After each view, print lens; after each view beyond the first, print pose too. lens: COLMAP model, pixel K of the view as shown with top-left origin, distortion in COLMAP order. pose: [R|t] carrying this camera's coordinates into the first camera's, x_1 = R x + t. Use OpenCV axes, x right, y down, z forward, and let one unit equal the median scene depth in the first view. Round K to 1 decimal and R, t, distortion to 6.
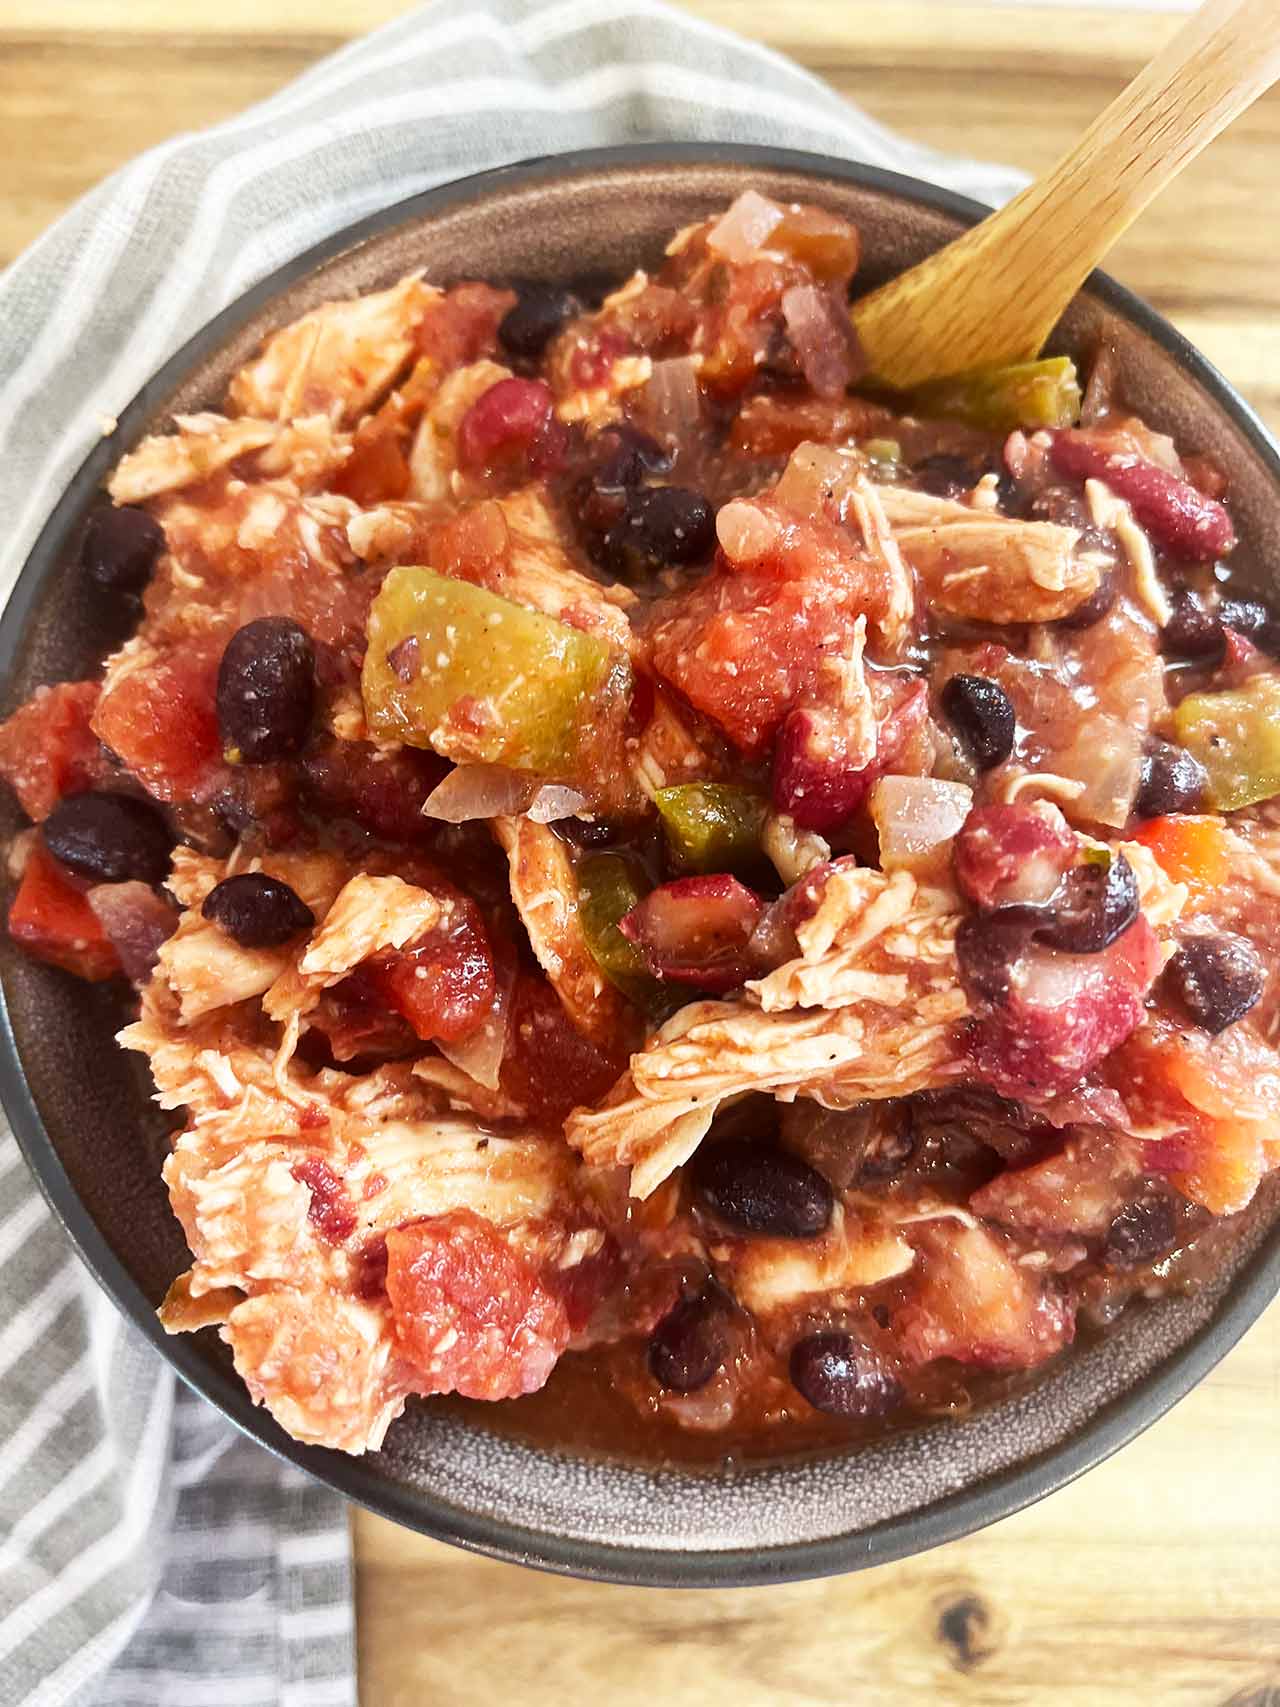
lens RADIAL K [[1381.2, 0, 653.3], [0, 1381.2, 853.4], [0, 0, 1]] dist [-0.007328, -0.005439]
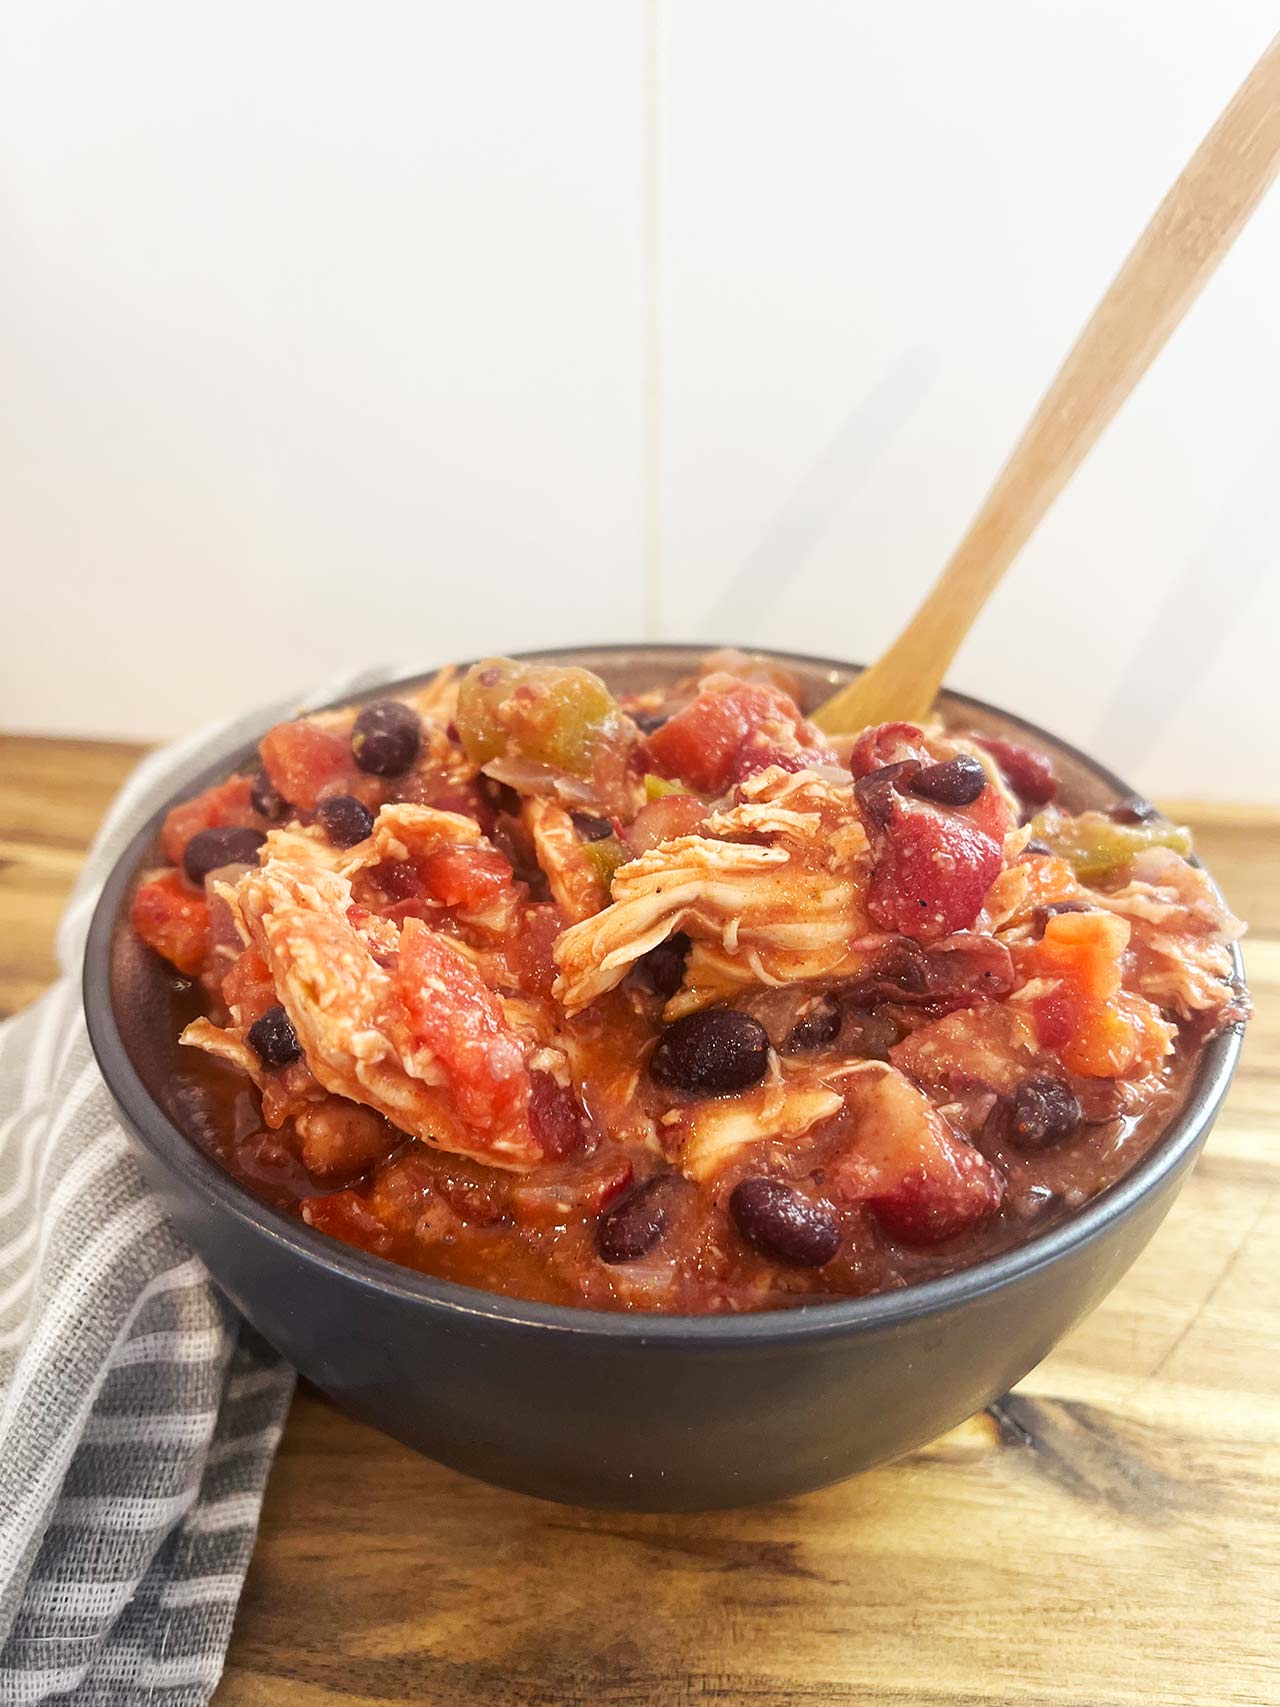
lens RADIAL K [[1364.2, 0, 633.9], [0, 1364.2, 854.1], [0, 0, 1]] dist [0.028028, -0.084944]
pose [[0.996341, 0.066524, -0.053663, 0.067352], [-0.084587, 0.677425, -0.730712, 1.001849], [-0.012258, 0.732578, 0.680573, 0.101823]]
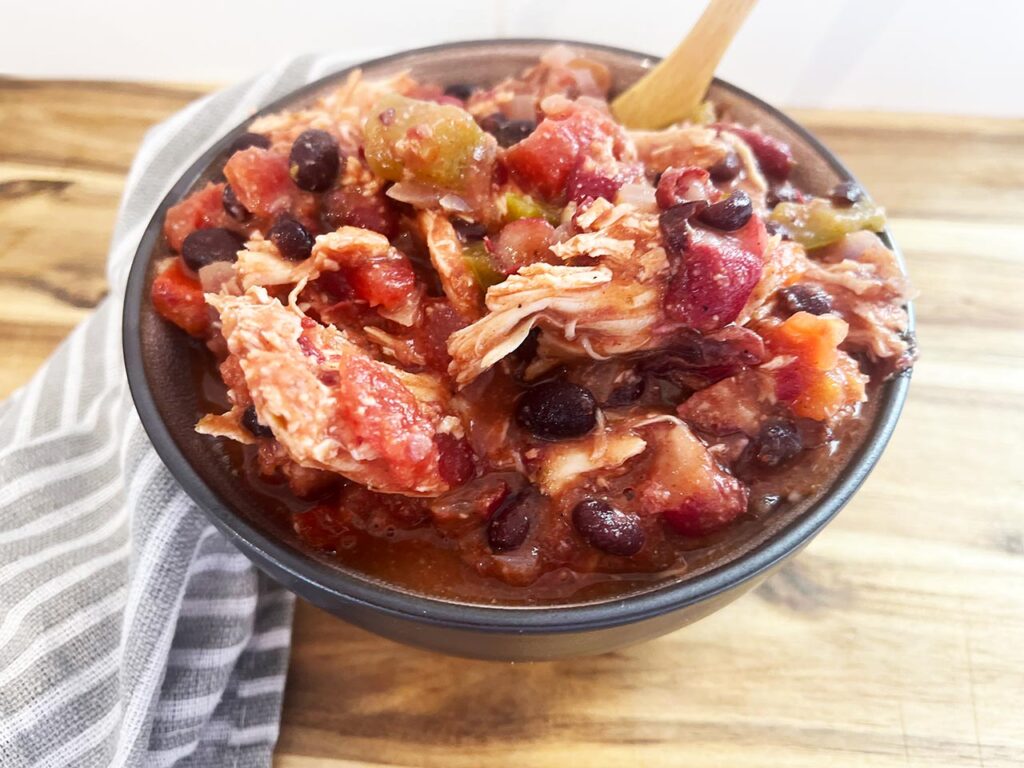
lens RADIAL K [[828.6, 0, 512.0], [0, 828.6, 384.0], [0, 0, 1]] dist [-0.007328, -0.005439]
pose [[0.998949, 0.045202, -0.007561, 0.030191], [-0.043777, 0.892307, -0.449302, 0.702047], [-0.013562, 0.449161, 0.893348, 0.066954]]
